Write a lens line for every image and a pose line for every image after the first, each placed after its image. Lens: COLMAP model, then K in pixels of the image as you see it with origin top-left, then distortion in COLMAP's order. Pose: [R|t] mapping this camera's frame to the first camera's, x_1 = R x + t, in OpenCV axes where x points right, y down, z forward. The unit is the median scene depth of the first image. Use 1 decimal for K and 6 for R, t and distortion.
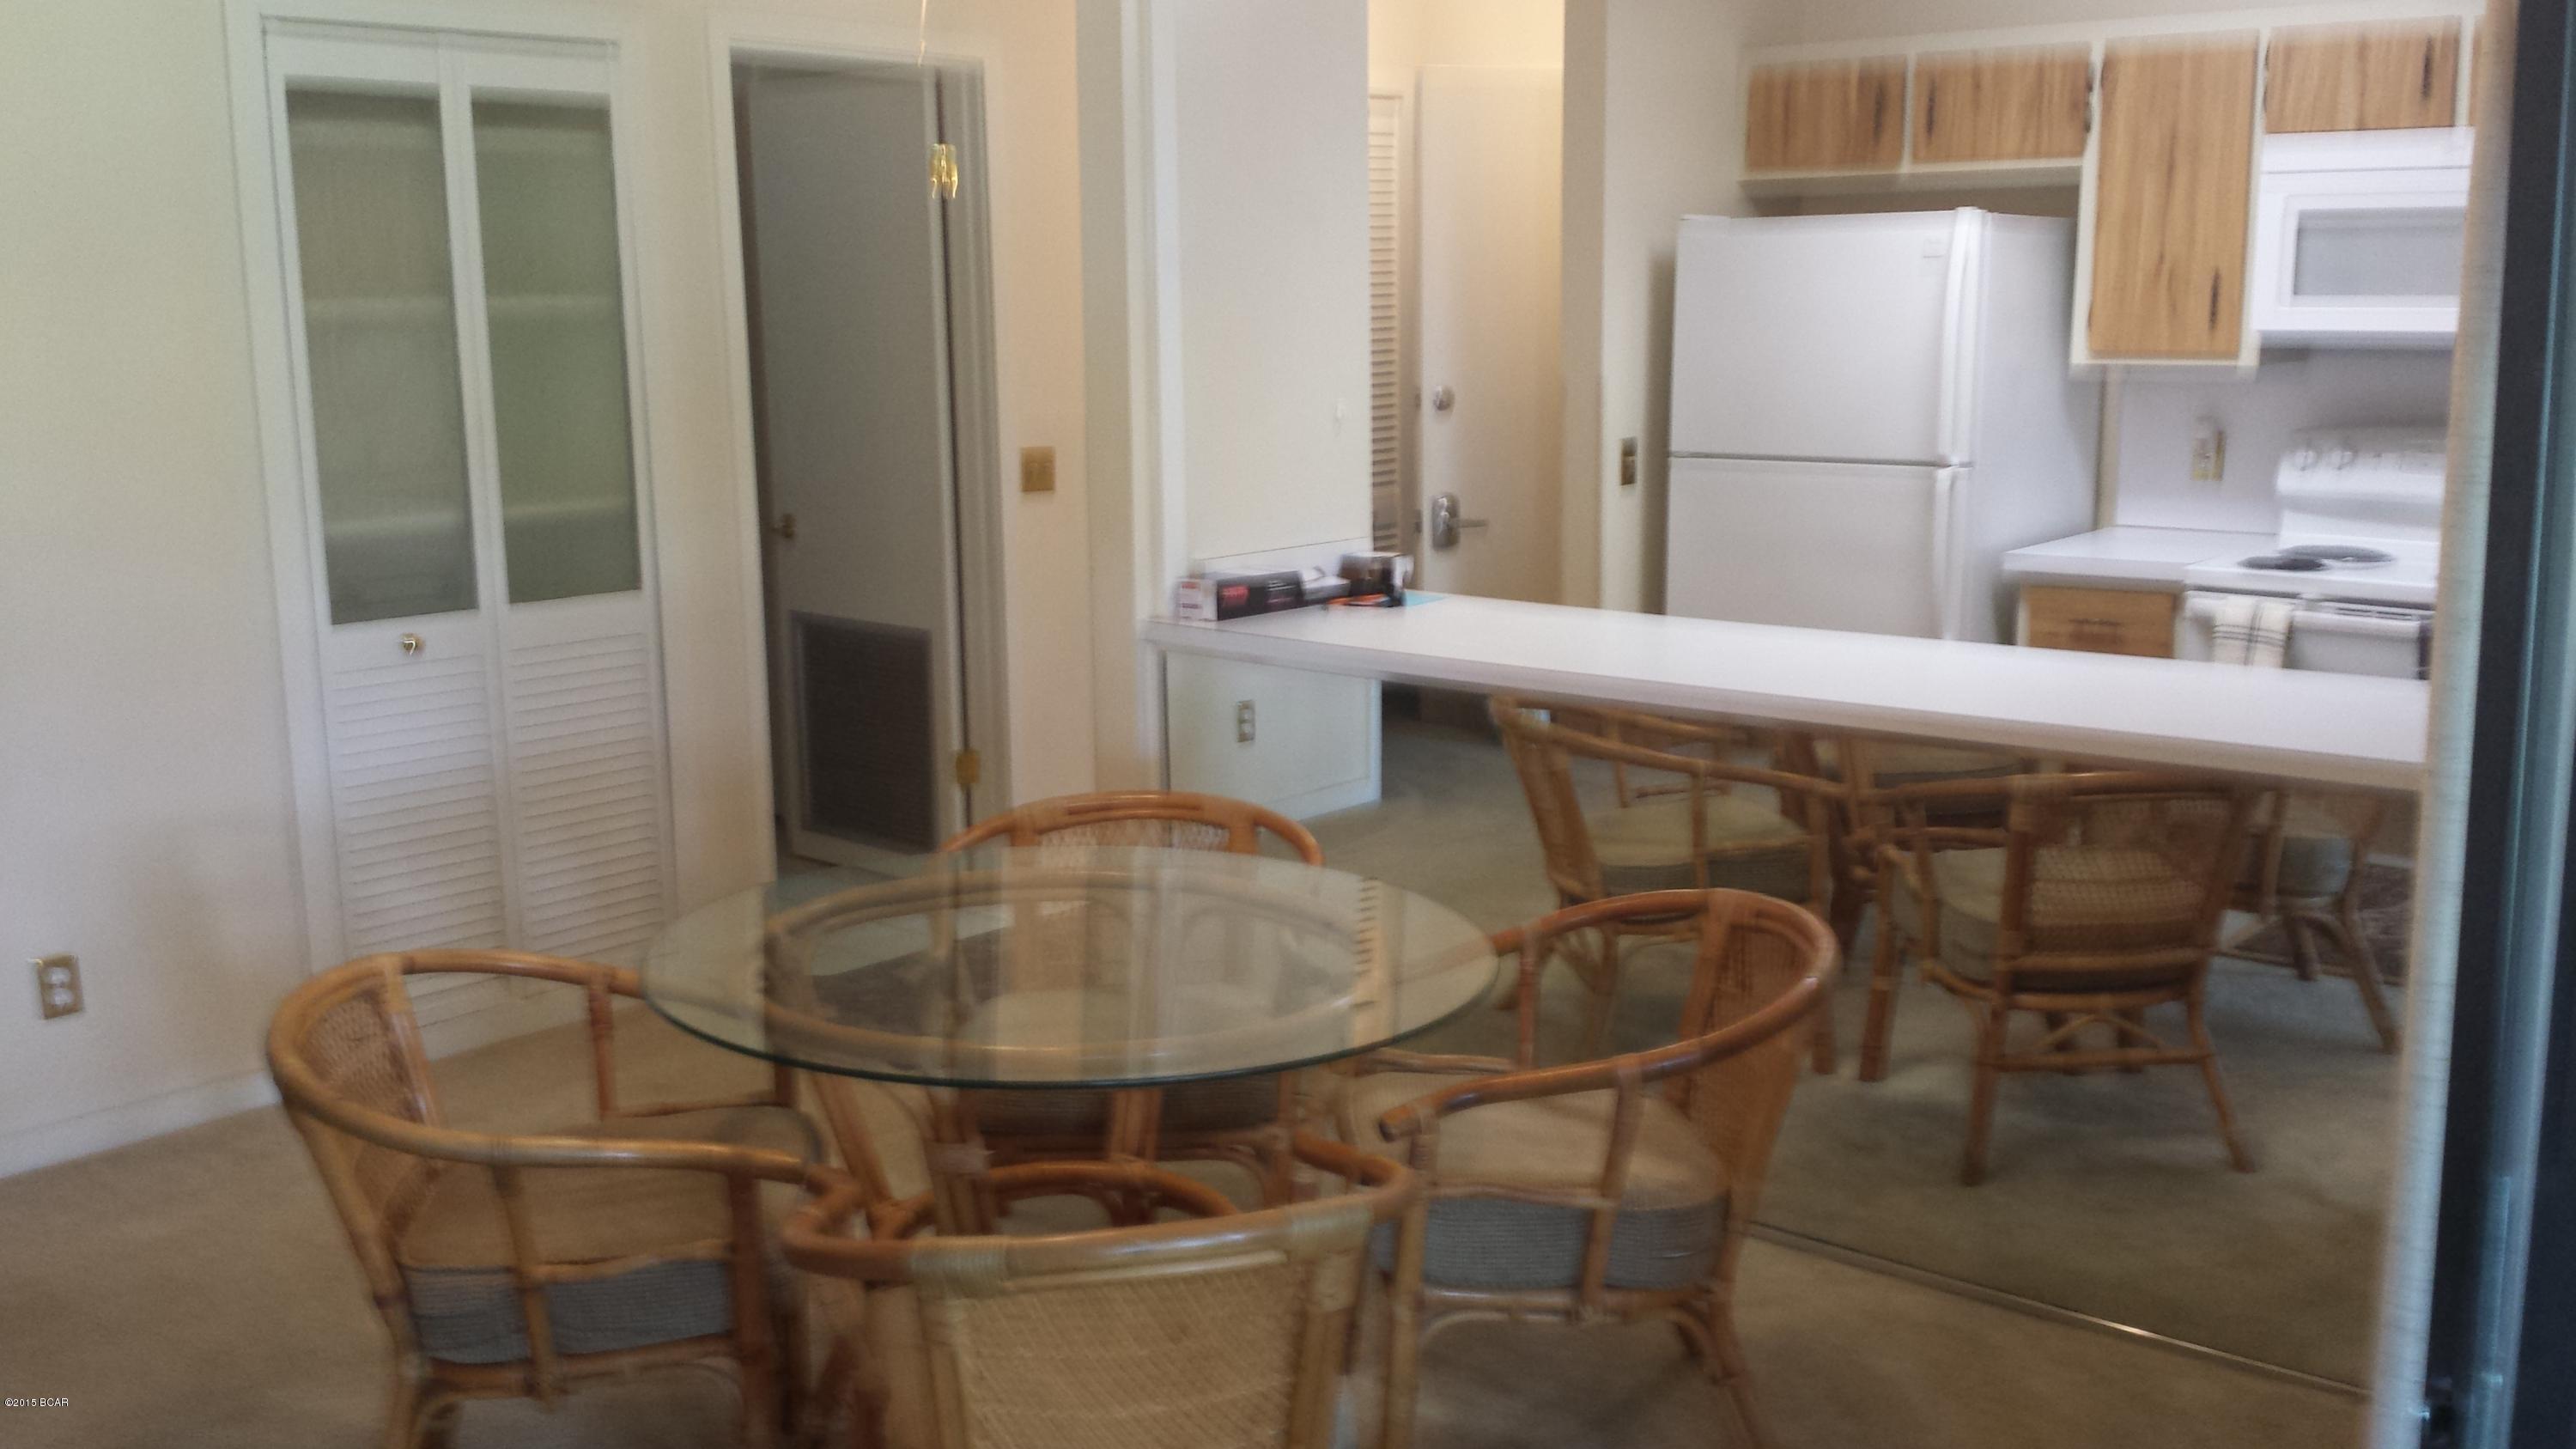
lens RADIAL K [[2311.4, 0, 1305.5], [0, 2311.4, 717.6], [0, 0, 1]] dist [0.140373, -0.351055]
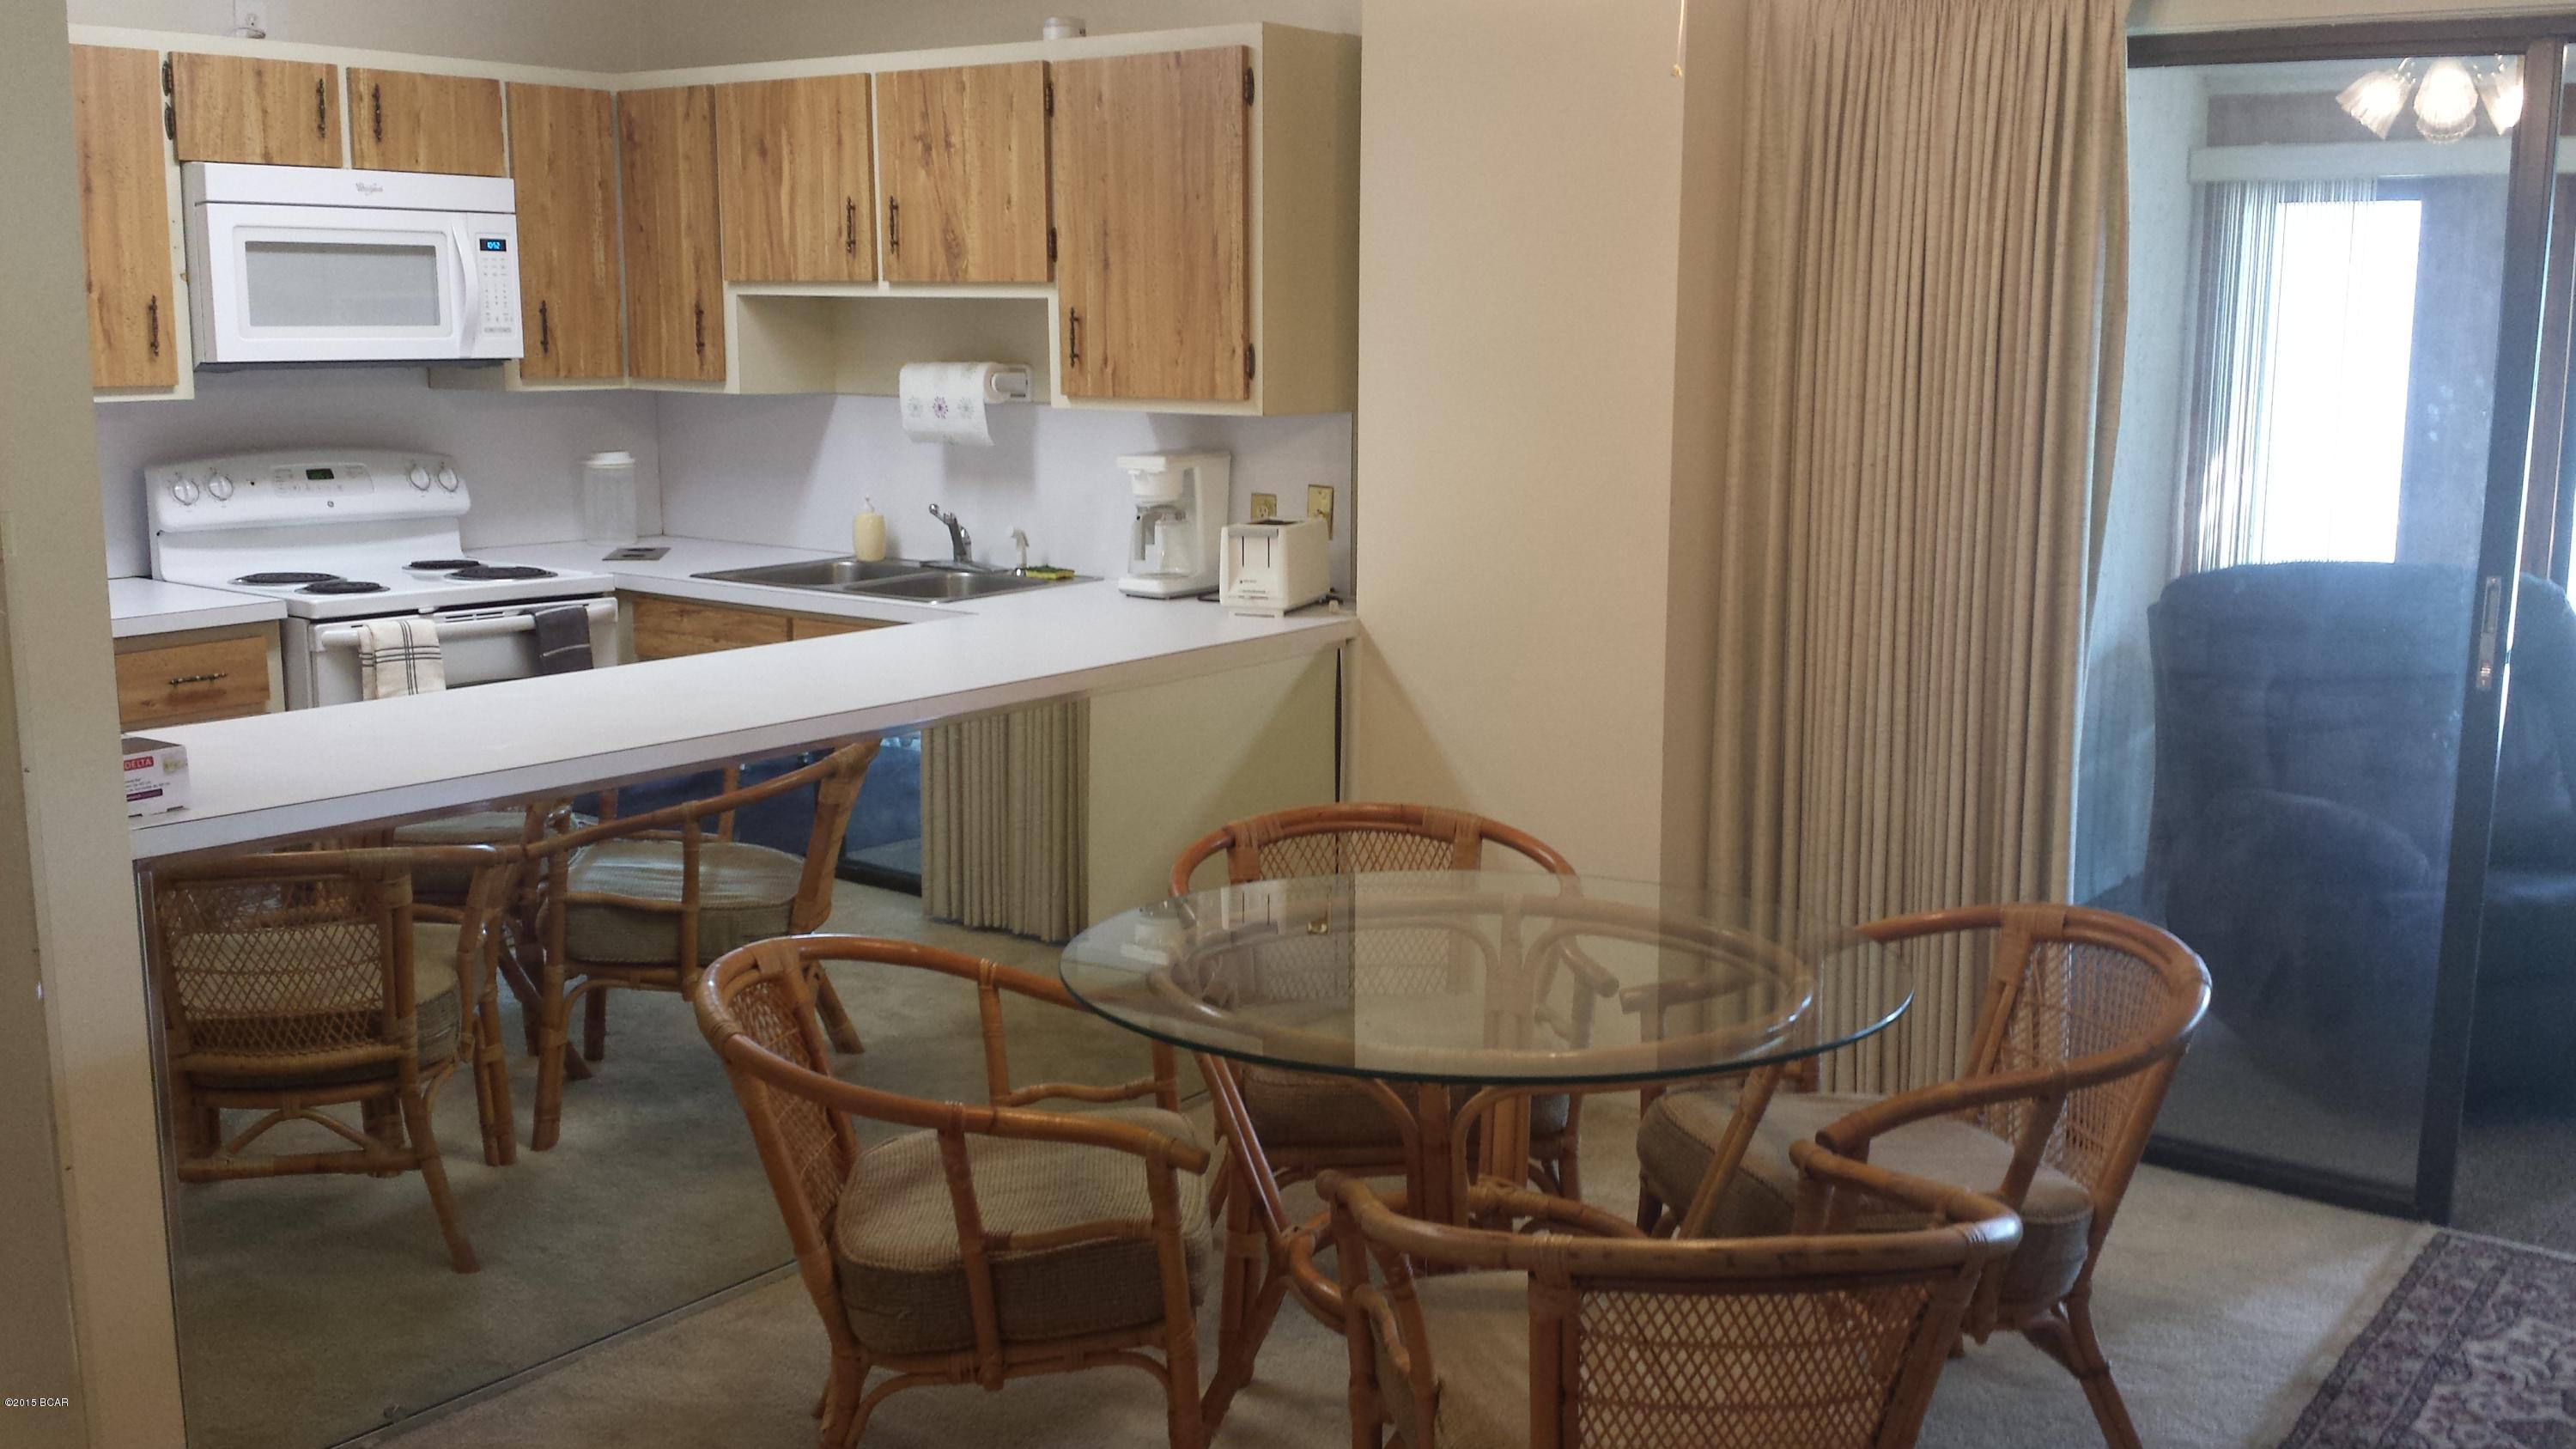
lens RADIAL K [[2311.4, 0, 1305.5], [0, 2311.4, 717.6], [0, 0, 1]] dist [0.140373, -0.351055]
pose [[-0.023010, -0.153913, 0.987816, -0.576017], [0.183472, 0.970646, 0.155511, -0.088046], [-0.982756, 0.184815, 0.005905, 0.566683]]
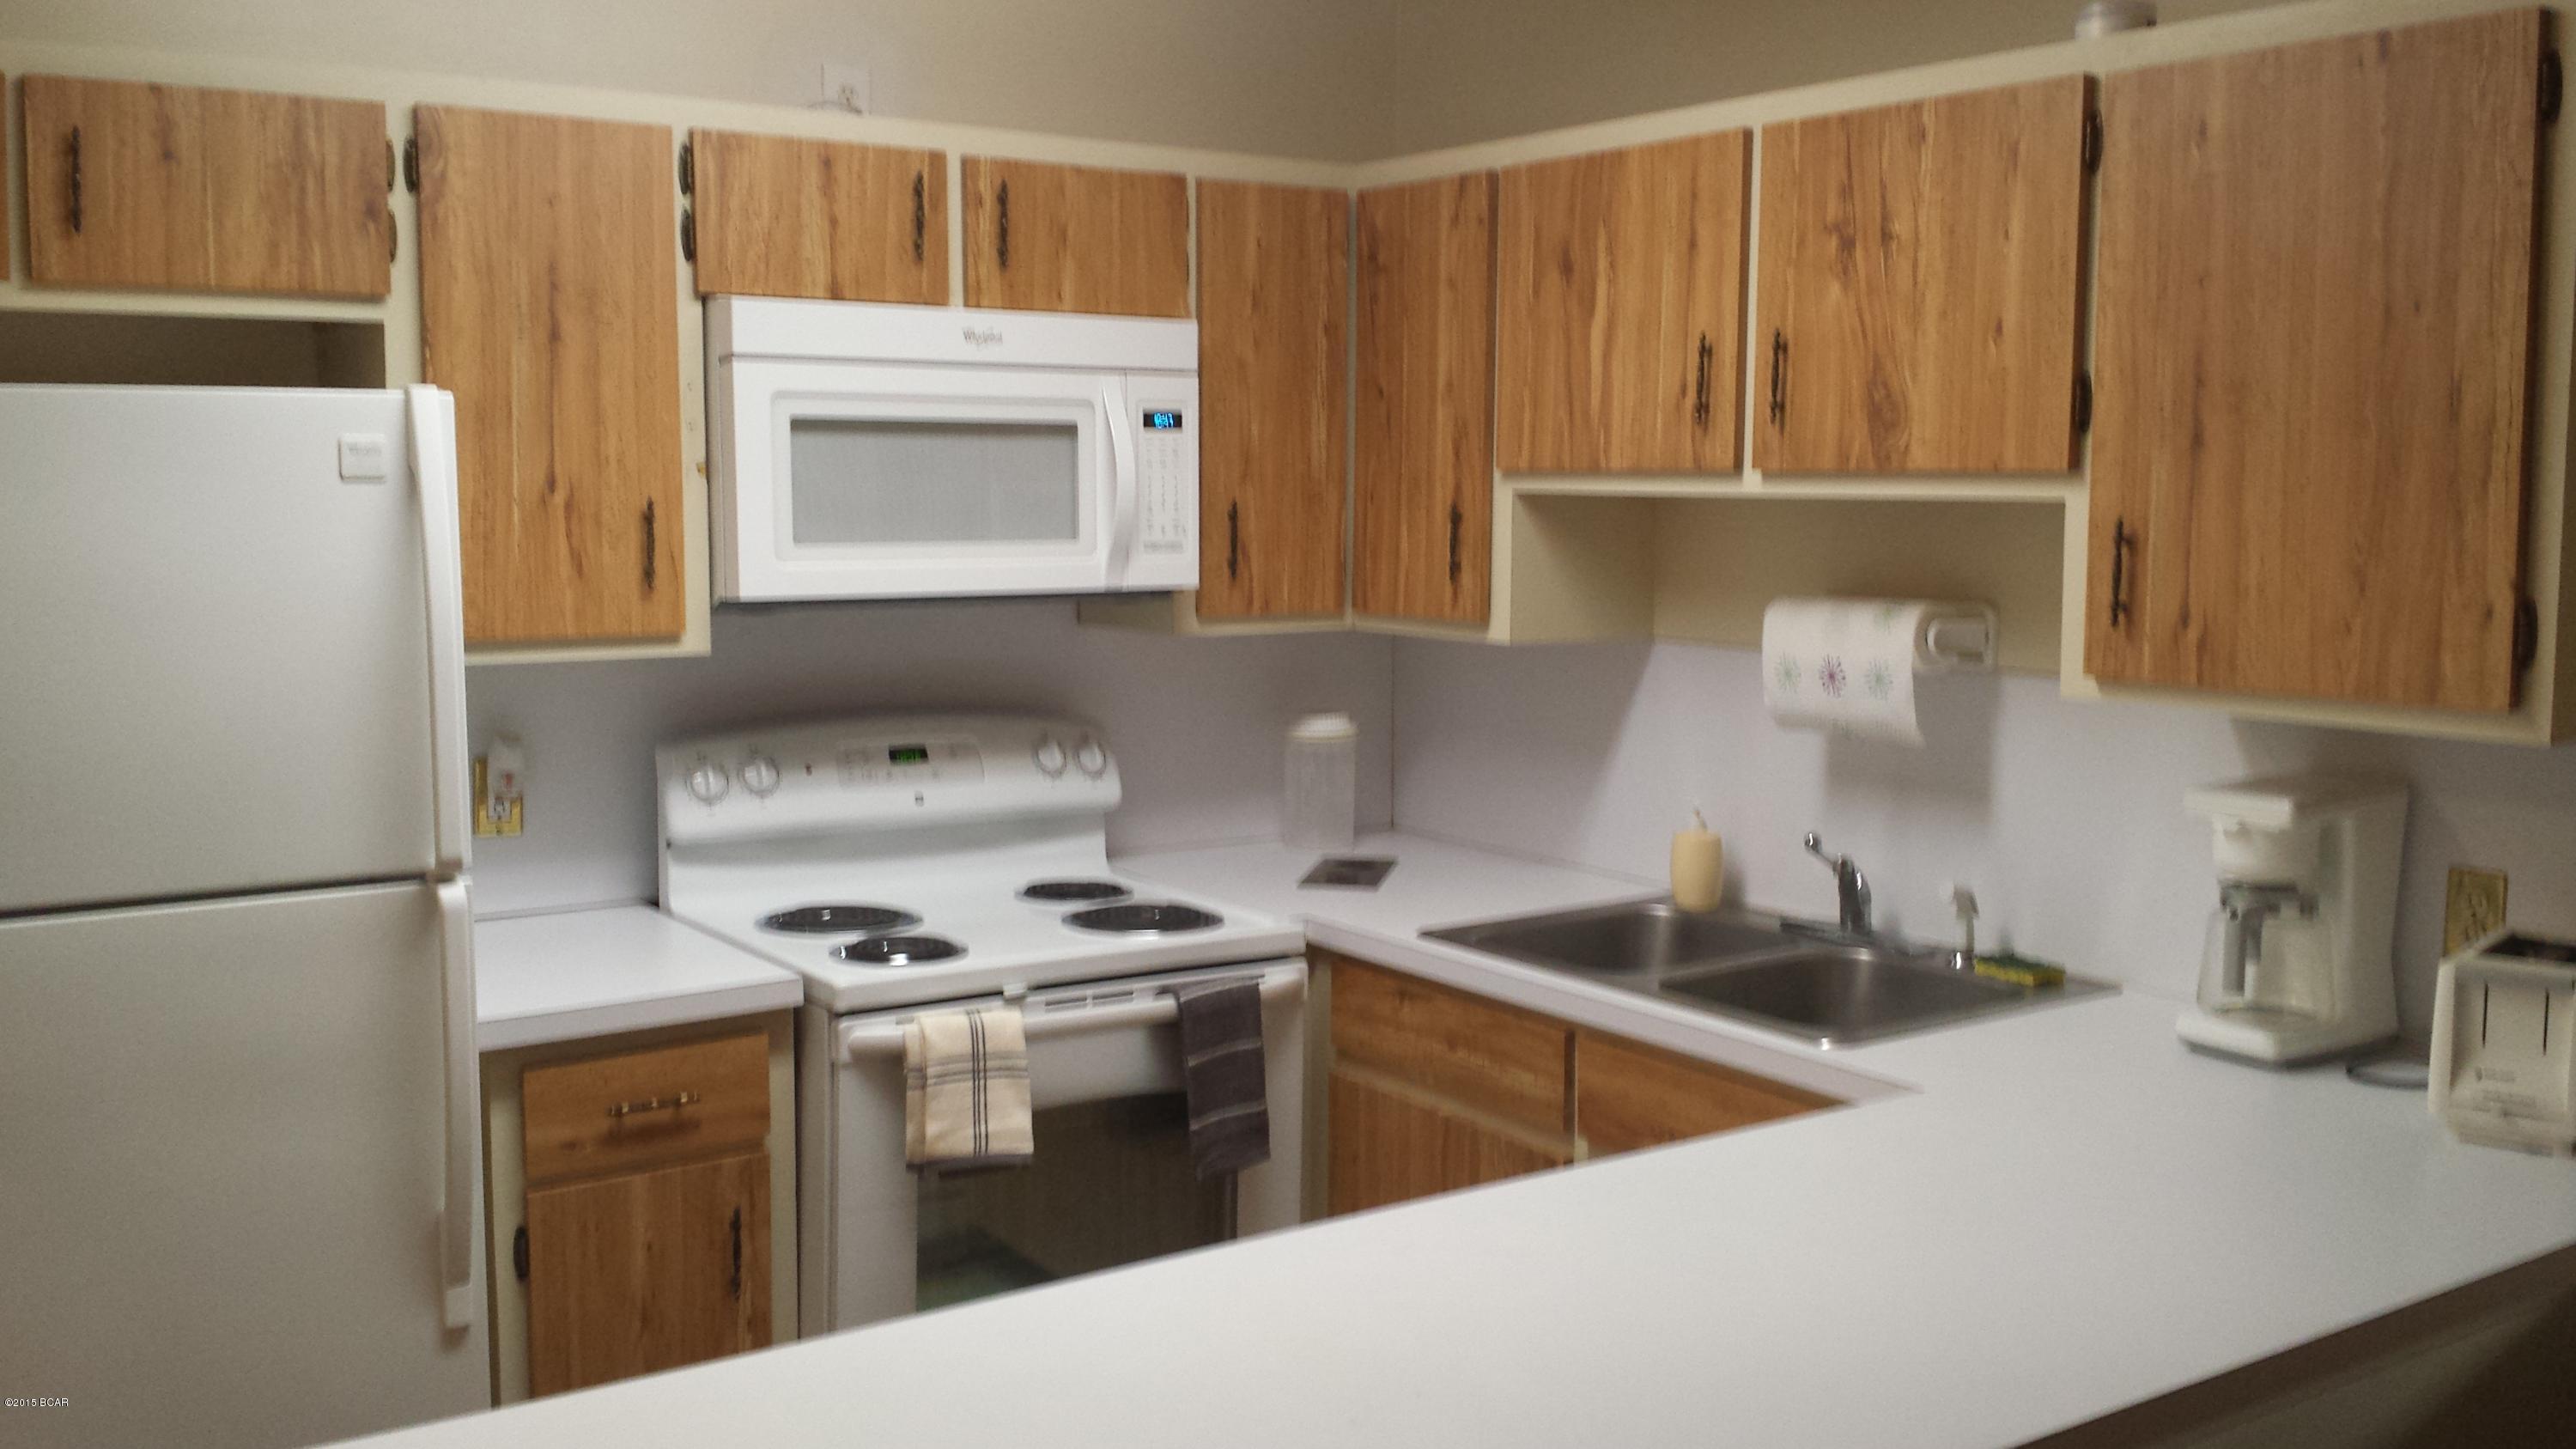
lens RADIAL K [[2311.4, 0, 1305.5], [0, 2311.4, 717.6], [0, 0, 1]] dist [0.140373, -0.351055]
pose [[0.296319, -0.083182, 0.951460, -0.151597], [0.170355, 0.984829, 0.033045, -0.125326], [-0.939774, 0.152294, 0.305994, 0.653268]]
